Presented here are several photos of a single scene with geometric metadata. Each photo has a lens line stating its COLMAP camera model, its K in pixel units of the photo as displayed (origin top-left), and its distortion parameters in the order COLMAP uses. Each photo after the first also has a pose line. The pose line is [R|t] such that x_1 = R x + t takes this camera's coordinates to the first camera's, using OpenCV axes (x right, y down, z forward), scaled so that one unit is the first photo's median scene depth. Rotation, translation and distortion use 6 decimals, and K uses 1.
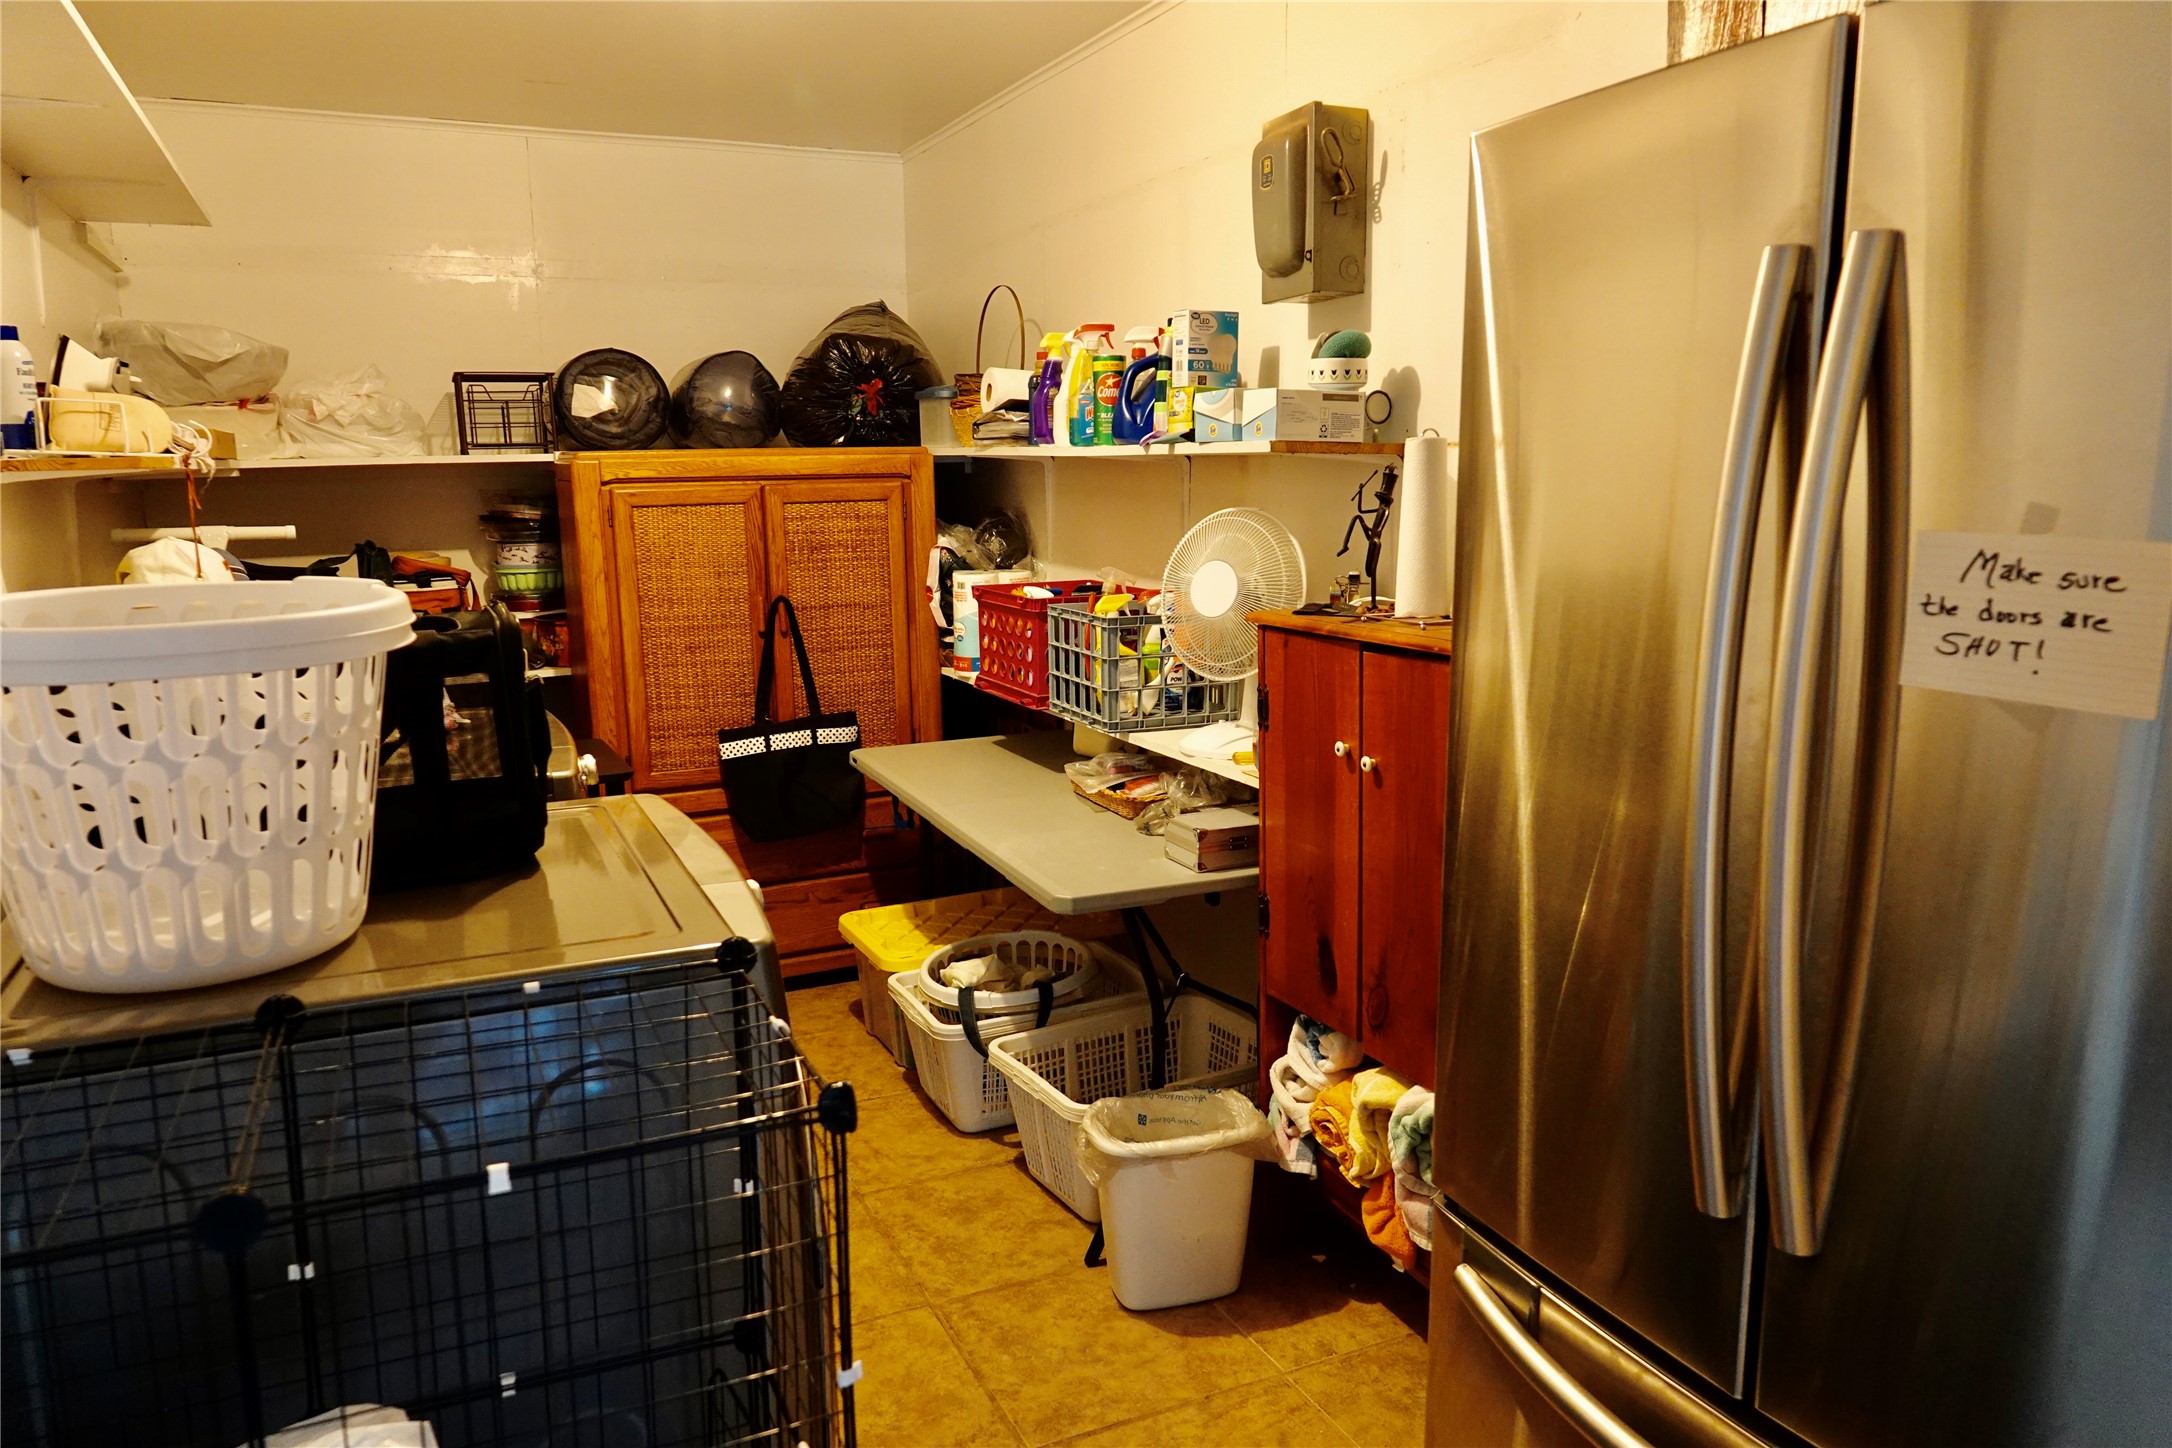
lens RADIAL K [[1511.5, 0, 1082.6], [0, 1511.5, 723.3], [0, 0, 1]] dist [0.006525, -0.000811]
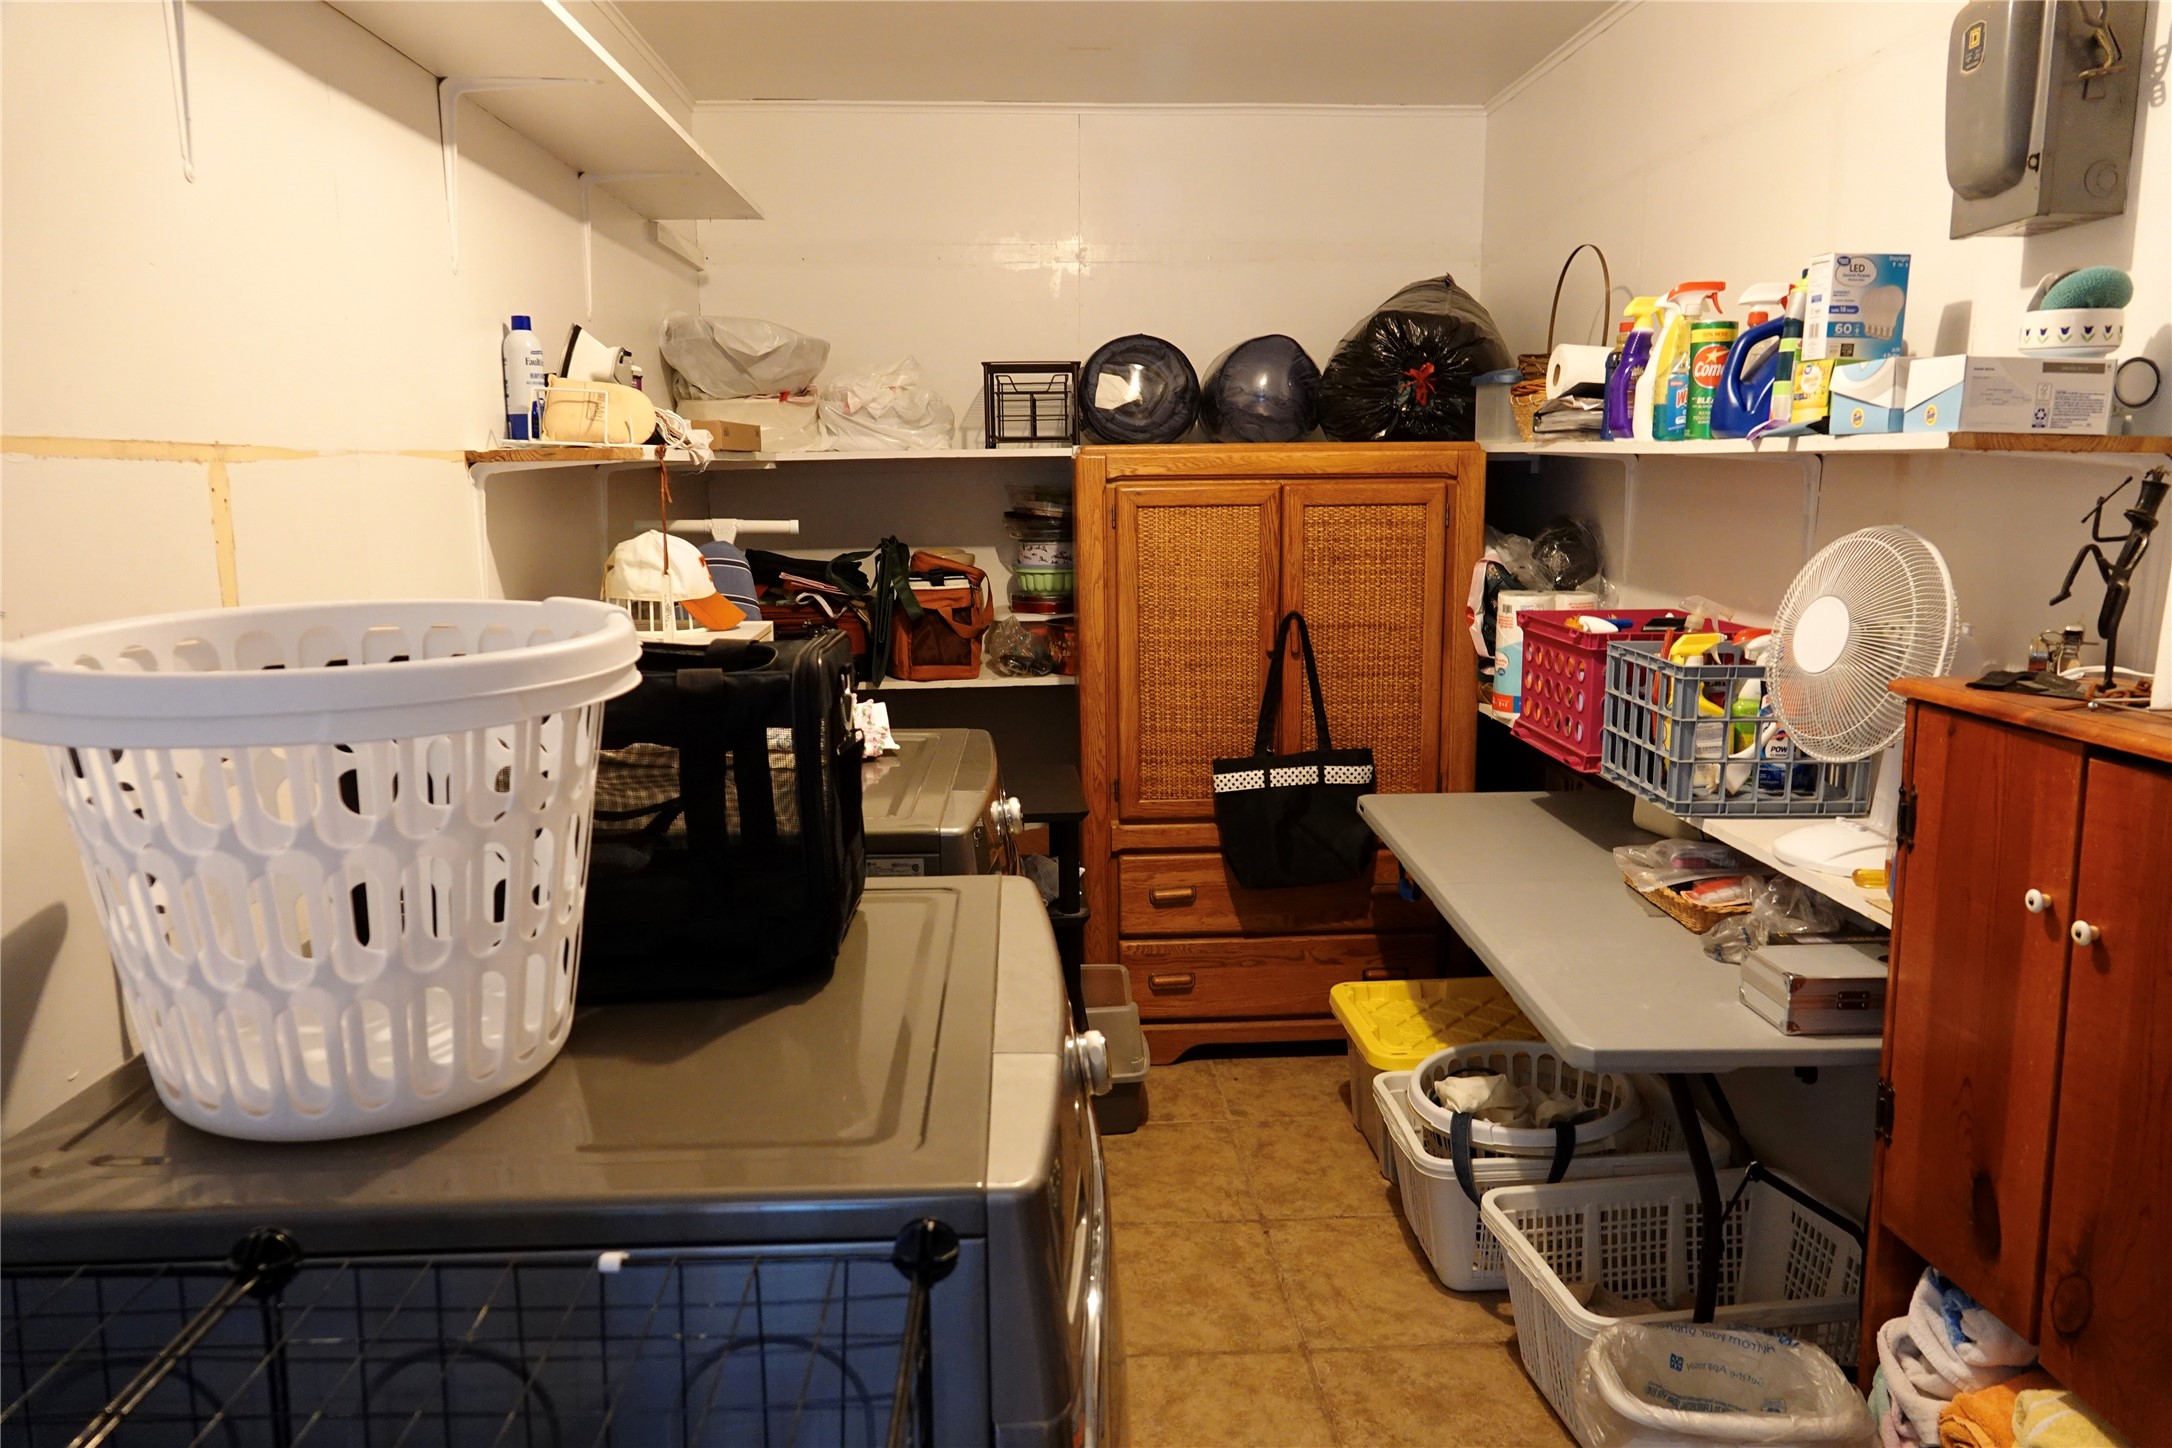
lens RADIAL K [[1511.5, 0, 1093.1], [0, 1511.5, 720.9], [0, 0, 1]] dist [0.006525, -0.000811]
pose [[0.929103, 0.070999, -0.362942, 0.017551], [-0.070946, 0.997389, 0.013495, -0.030256], [0.362953, 0.013211, 0.931714, 0.175985]]
